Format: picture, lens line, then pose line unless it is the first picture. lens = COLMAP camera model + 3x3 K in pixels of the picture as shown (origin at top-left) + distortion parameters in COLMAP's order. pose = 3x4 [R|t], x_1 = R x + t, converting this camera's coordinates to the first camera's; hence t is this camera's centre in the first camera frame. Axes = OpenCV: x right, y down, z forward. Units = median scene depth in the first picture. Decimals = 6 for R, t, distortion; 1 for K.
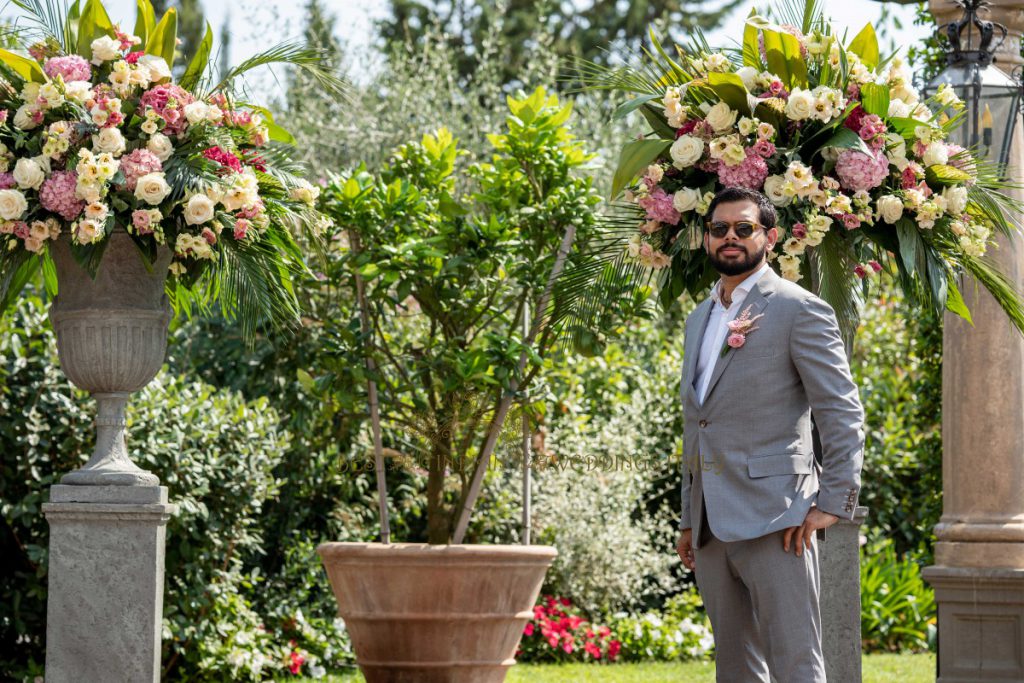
lens RADIAL K [[2507.3, 0, 512.0], [0, 2507.3, 341.5], [0, 0, 1]] dist [0.024441, 1.167940]
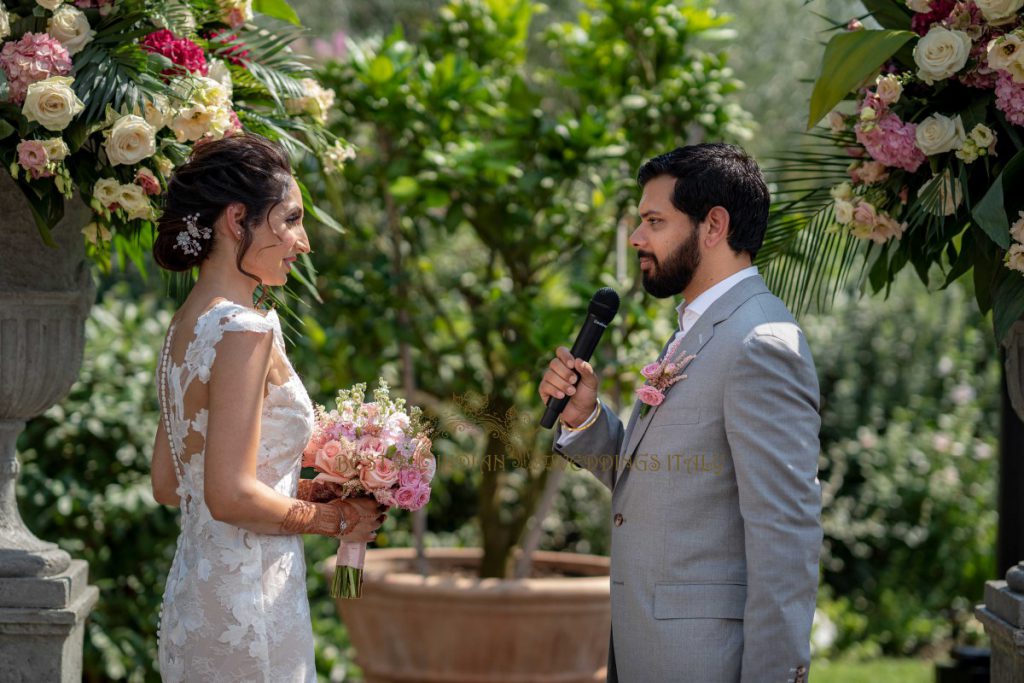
lens RADIAL K [[2507.3, 0, 512.0], [0, 2507.3, 341.5], [0, 0, 1]] dist [0.024441, 1.167940]
pose [[0.999753, 0.021773, -0.004570, -0.029218], [-0.021333, 0.996506, 0.080754, -0.052946], [0.006312, -0.080637, 0.996724, 0.386283]]
